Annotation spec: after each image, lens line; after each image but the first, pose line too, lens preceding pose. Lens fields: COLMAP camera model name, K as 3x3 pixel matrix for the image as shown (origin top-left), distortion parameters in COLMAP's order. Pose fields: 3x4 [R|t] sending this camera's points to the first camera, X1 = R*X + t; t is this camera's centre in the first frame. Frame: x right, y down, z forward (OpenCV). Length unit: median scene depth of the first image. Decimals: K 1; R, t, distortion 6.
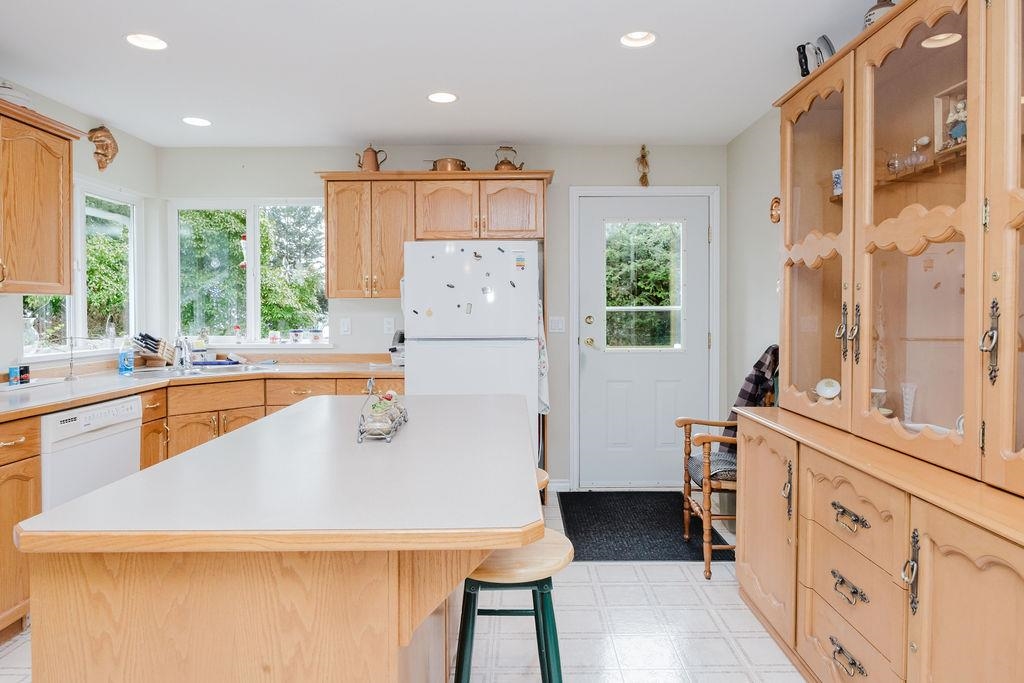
lens RADIAL K [[599.6, 0, 511.9], [0, 599.6, 358.2], [0, 0, 1]] dist [-0.012630, -0.003339]
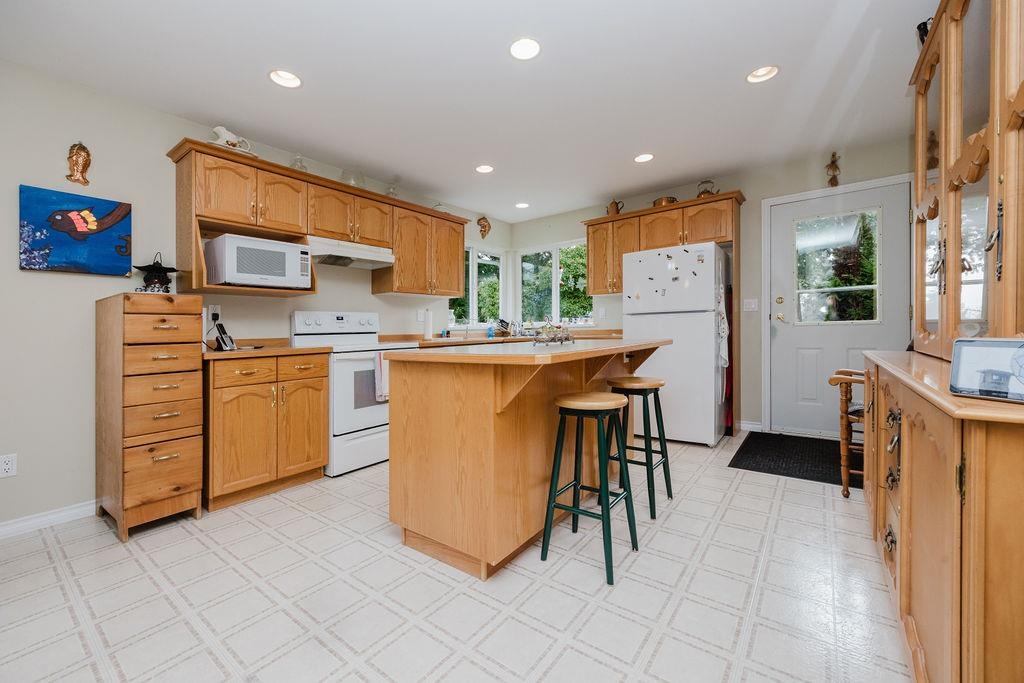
lens RADIAL K [[397.7, 0, 508.7], [0, 397.7, 356.1], [0, 0, 1]] dist [-0.008560, 0.000264]
pose [[0.800309, 0.021301, -0.599209, 0.223360], [-0.023033, 0.999723, 0.004775, 0.084716], [0.599145, 0.009980, 0.800578, -0.041970]]
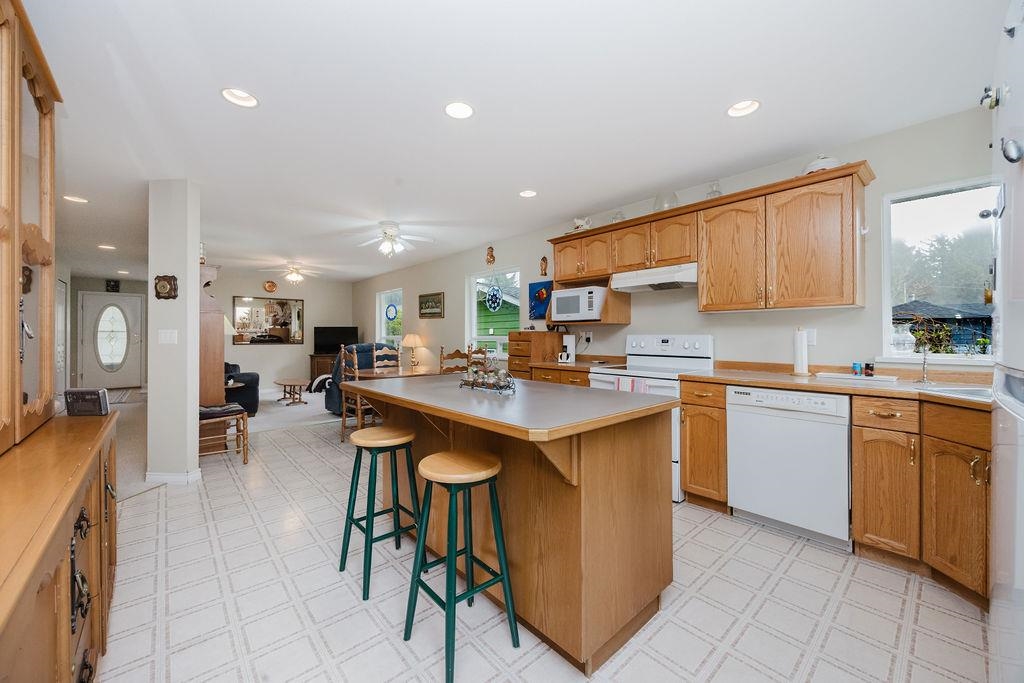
lens RADIAL K [[397.7, 0, 503.1], [0, 397.7, 326.0], [0, 0, 1]] dist [-0.008560, 0.000264]
pose [[-0.753215, -0.015432, -0.657593, 0.260430], [-0.049215, 0.998245, 0.032945, -0.048221], [0.655930, 0.057178, -0.752653, 0.999096]]
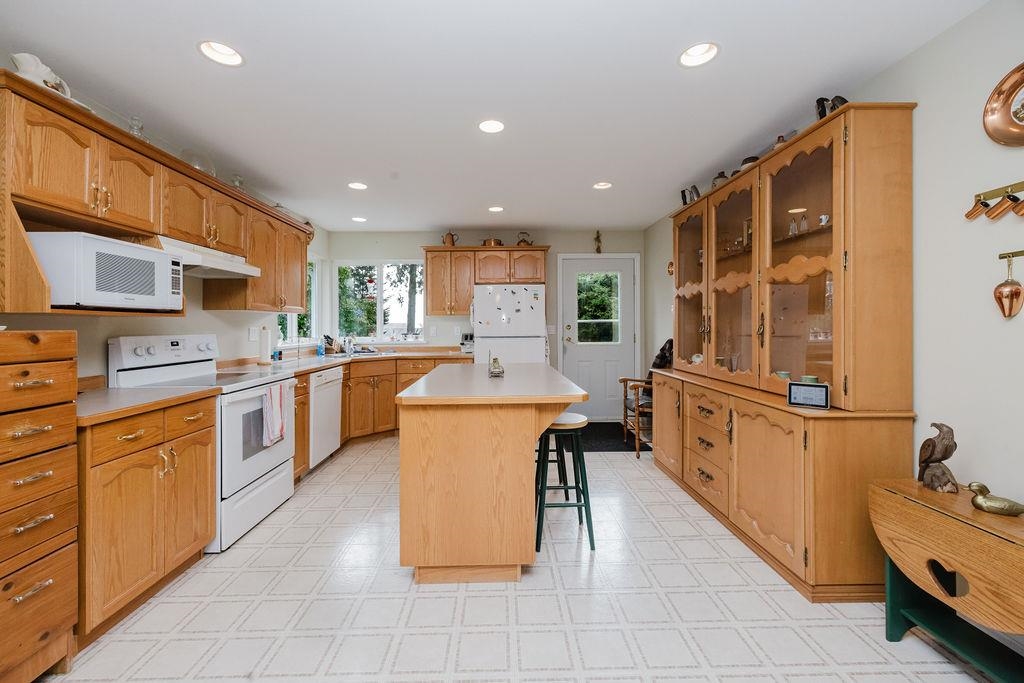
lens RADIAL K [[397.7, 0, 499.8], [0, 397.7, 355.0], [0, 0, 1]] dist [-0.008560, 0.000264]
pose [[0.999941, -0.004740, 0.009784, -0.114216], [0.004788, 0.999977, -0.004803, 0.032039], [-0.009761, 0.004850, 0.999941, -0.251700]]
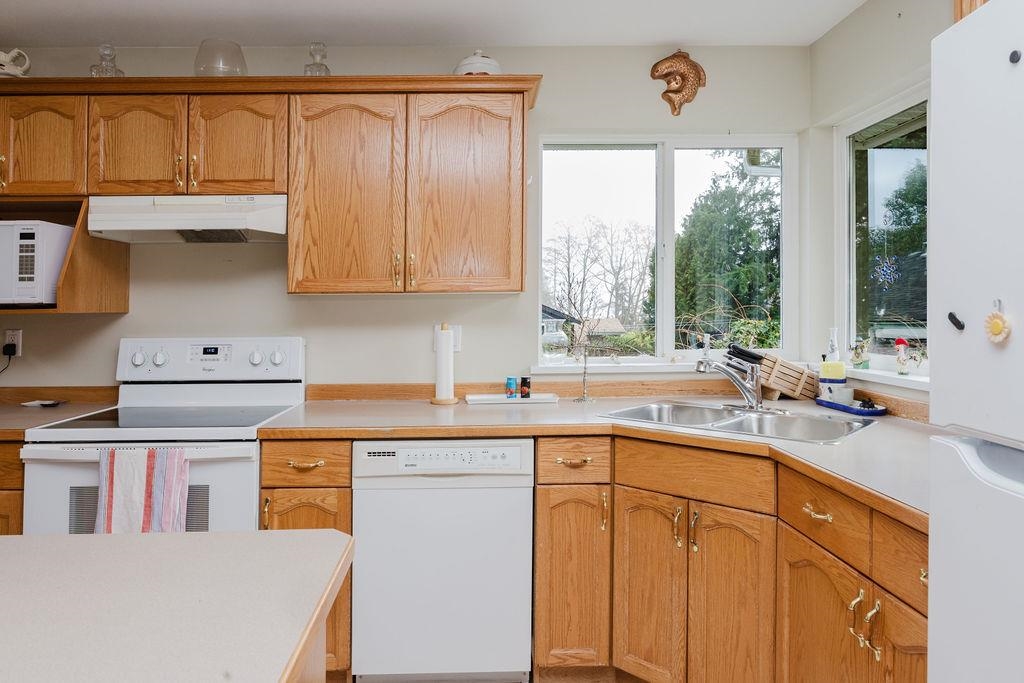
lens RADIAL K [[655.3, 0, 492.5], [0, 655.3, 292.9], [0, 0, 1]] dist [-0.008748, 0.002708]
pose [[0.029566, -0.025959, -0.999226, 0.091249], [-0.068885, 0.997233, -0.027946, -0.068118], [0.997186, 0.069658, 0.027696, 0.824841]]
